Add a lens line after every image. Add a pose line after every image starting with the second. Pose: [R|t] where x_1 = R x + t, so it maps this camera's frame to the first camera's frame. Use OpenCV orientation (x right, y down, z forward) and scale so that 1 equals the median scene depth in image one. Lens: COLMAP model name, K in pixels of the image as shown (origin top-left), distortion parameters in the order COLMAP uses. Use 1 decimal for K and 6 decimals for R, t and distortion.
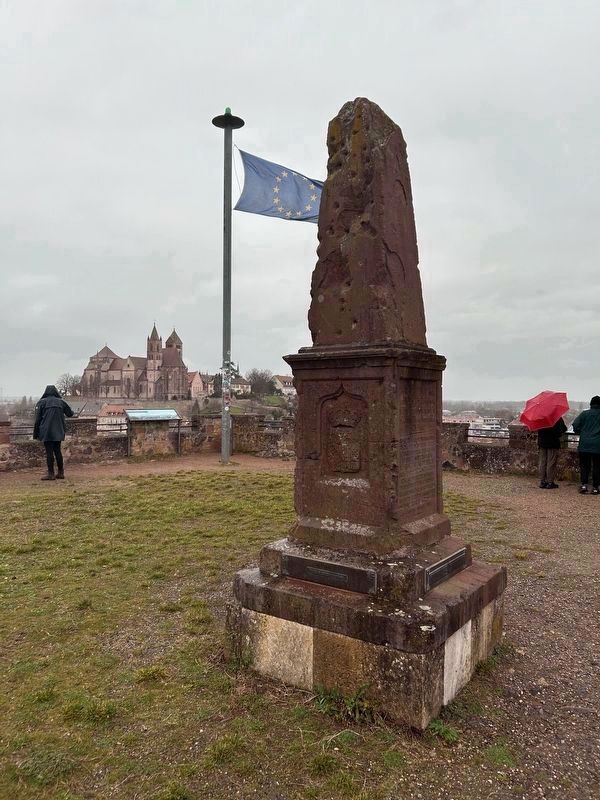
lens RADIAL K [[589.2, 0, 296.9], [0, 589.2, 399.8], [0, 0, 1]] dist [0.033873, -0.030082]
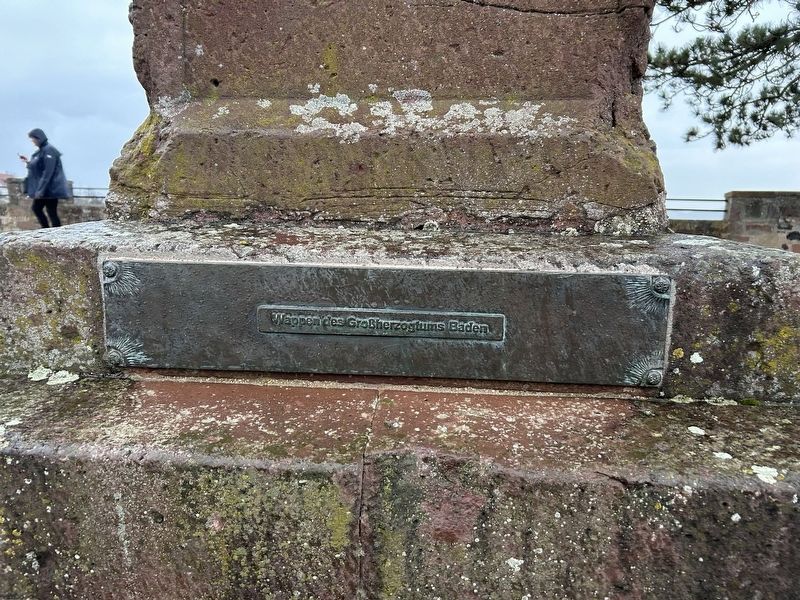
lens RADIAL K [[589.2, 0, 401.4], [0, 589.2, 294.6], [0, 0, 1]] dist [0.033873, -0.030082]
pose [[0.846094, -0.060675, 0.529569, -0.045156], [-0.018363, 0.989593, 0.142720, 0.250328], [-0.532717, -0.130480, 0.836174, 0.813623]]
